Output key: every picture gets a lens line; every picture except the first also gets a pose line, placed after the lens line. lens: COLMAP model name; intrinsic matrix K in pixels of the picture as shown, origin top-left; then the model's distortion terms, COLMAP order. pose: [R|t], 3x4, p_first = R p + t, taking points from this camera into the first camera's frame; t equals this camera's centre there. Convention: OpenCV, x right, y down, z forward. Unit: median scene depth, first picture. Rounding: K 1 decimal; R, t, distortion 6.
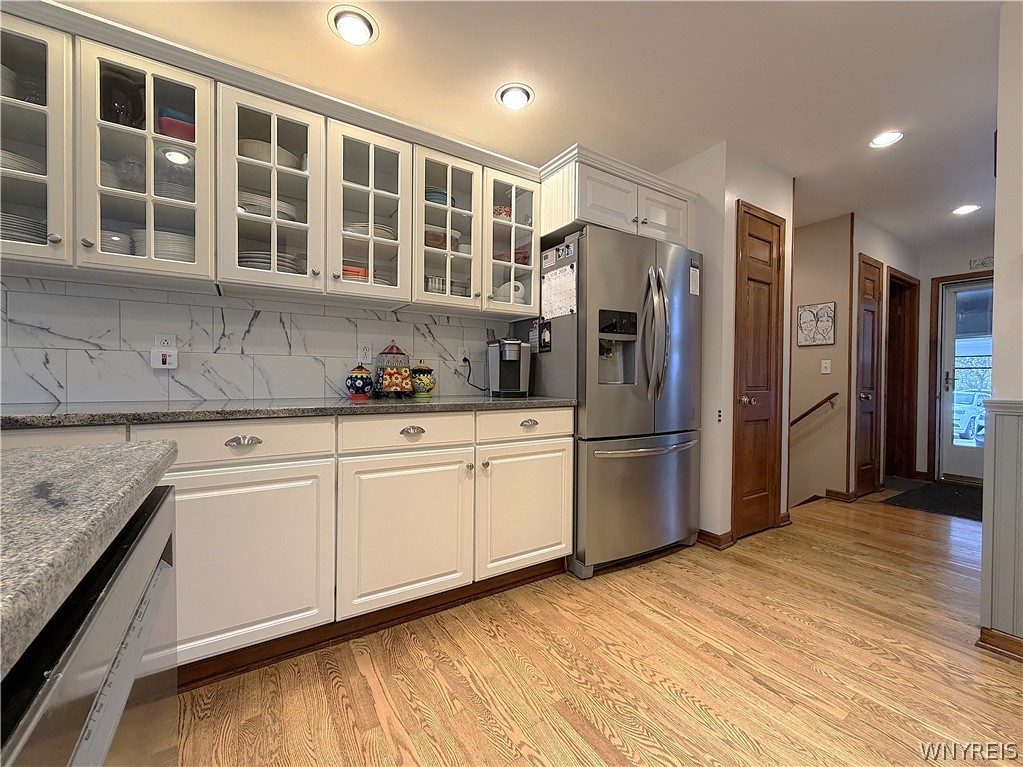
lens RADIAL K [[416.2, 0, 506.4], [0, 416.2, 382.6], [0, 0, 1]] dist [-0.000715, 0.000207]
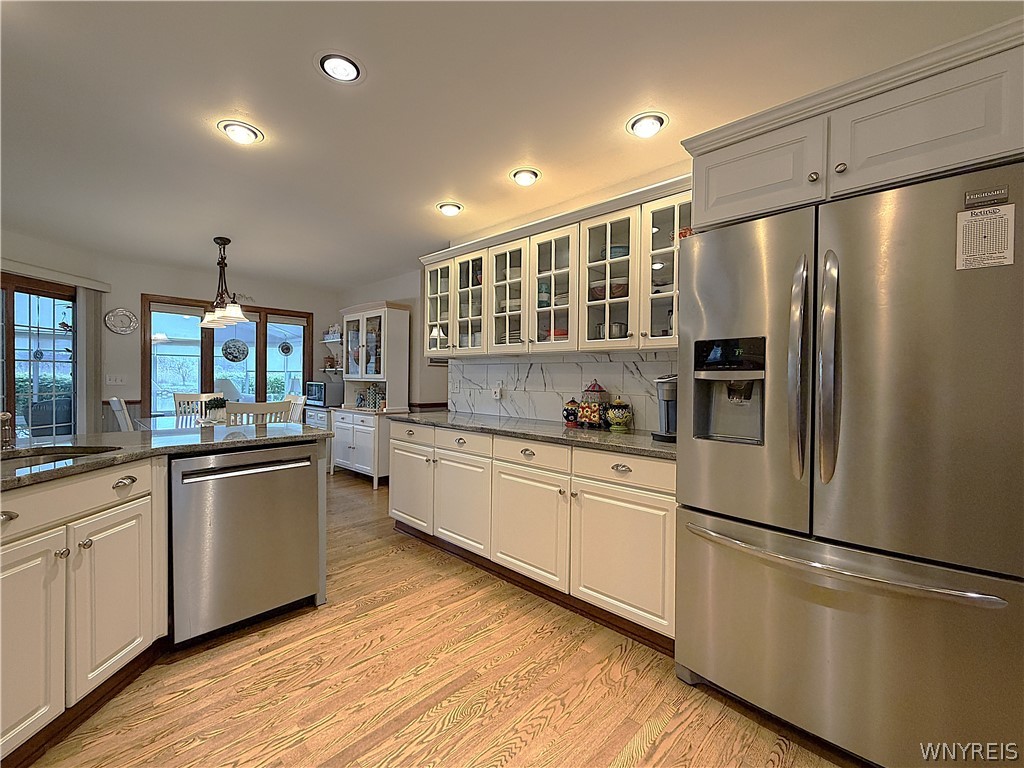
lens RADIAL K [[433.7, 0, 508.5], [0, 433.7, 383.7], [0, 0, 1]] dist [-0.000094, 0.000229]
pose [[0.244023, 0.008385, -0.969733, 0.896675], [-0.023317, 0.999724, 0.002777, -0.088214], [0.969489, 0.021933, 0.244152, 0.457490]]
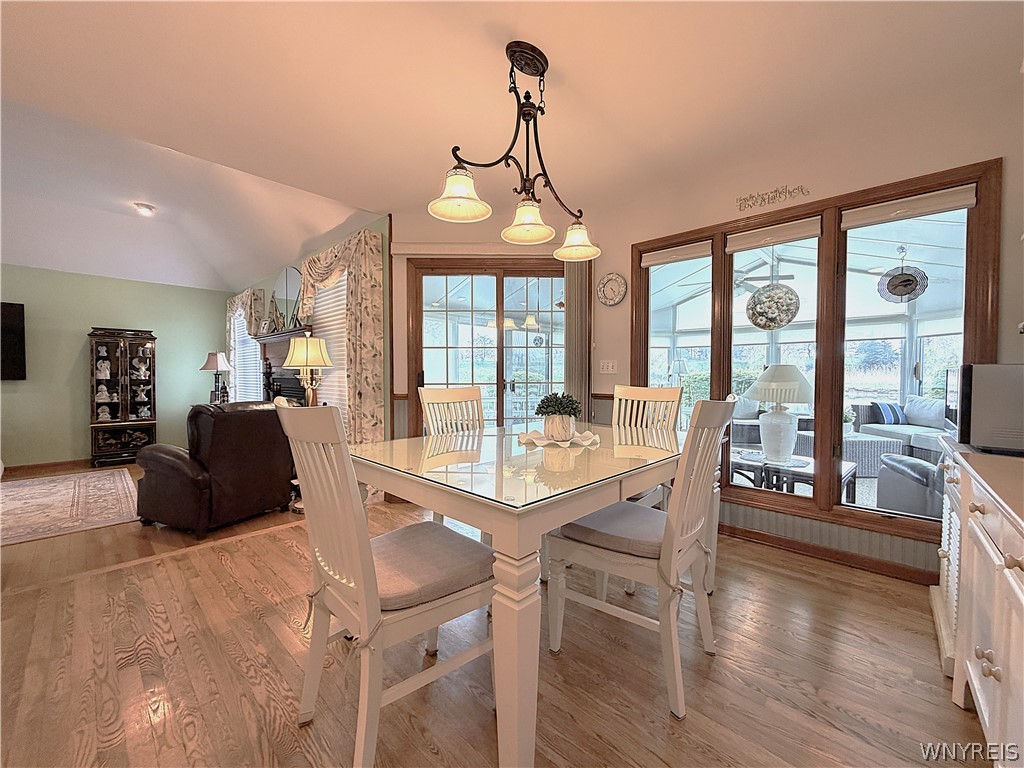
lens RADIAL K [[413.2, 0, 508.8], [0, 413.2, 384.1], [0, 0, 1]] dist [0.000414, -0.000049]
pose [[-0.972202, -0.003491, -0.234119, -0.956986], [-0.011508, 0.999393, 0.032886, -0.038841], [0.233862, 0.034666, -0.971652, 0.538480]]
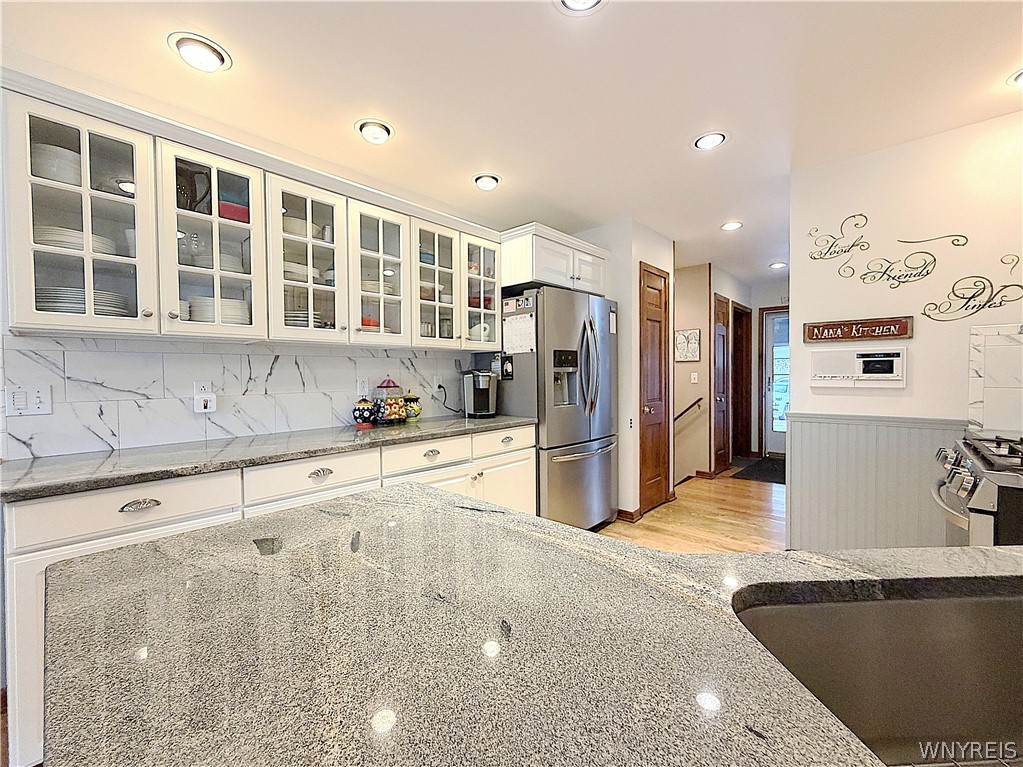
lens RADIAL K [[424.6, 0, 506.2], [0, 424.6, 382.4], [0, 0, 1]] dist [-0.001190, -0.000114]
pose [[0.966984, -0.023030, 0.253794, -0.258643], [0.020526, 0.999711, 0.012512, -0.090217], [-0.254009, -0.006890, 0.967177, -0.257059]]
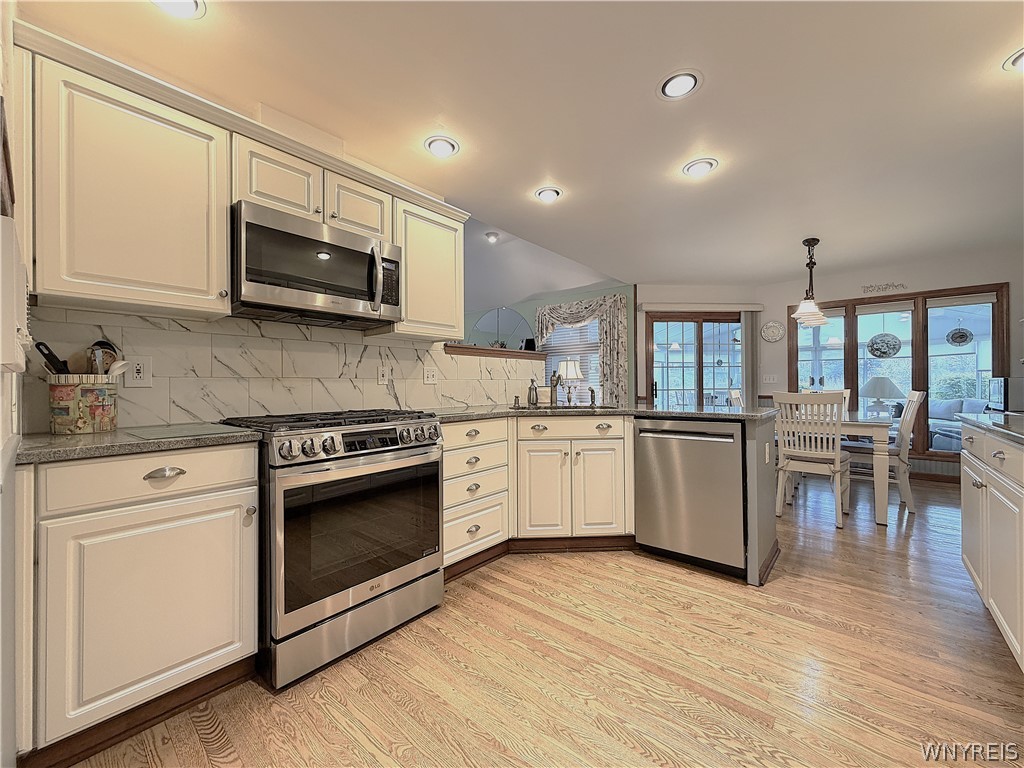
lens RADIAL K [[409.8, 0, 508.6], [0, 409.8, 382.3], [0, 0, 1]] dist [0.000243, 0.000262]
pose [[-0.957101, -0.004701, -0.289716, 0.631471], [-0.006182, 0.999972, 0.004195, -0.034711], [0.289688, 0.005806, -0.957103, 1.079341]]
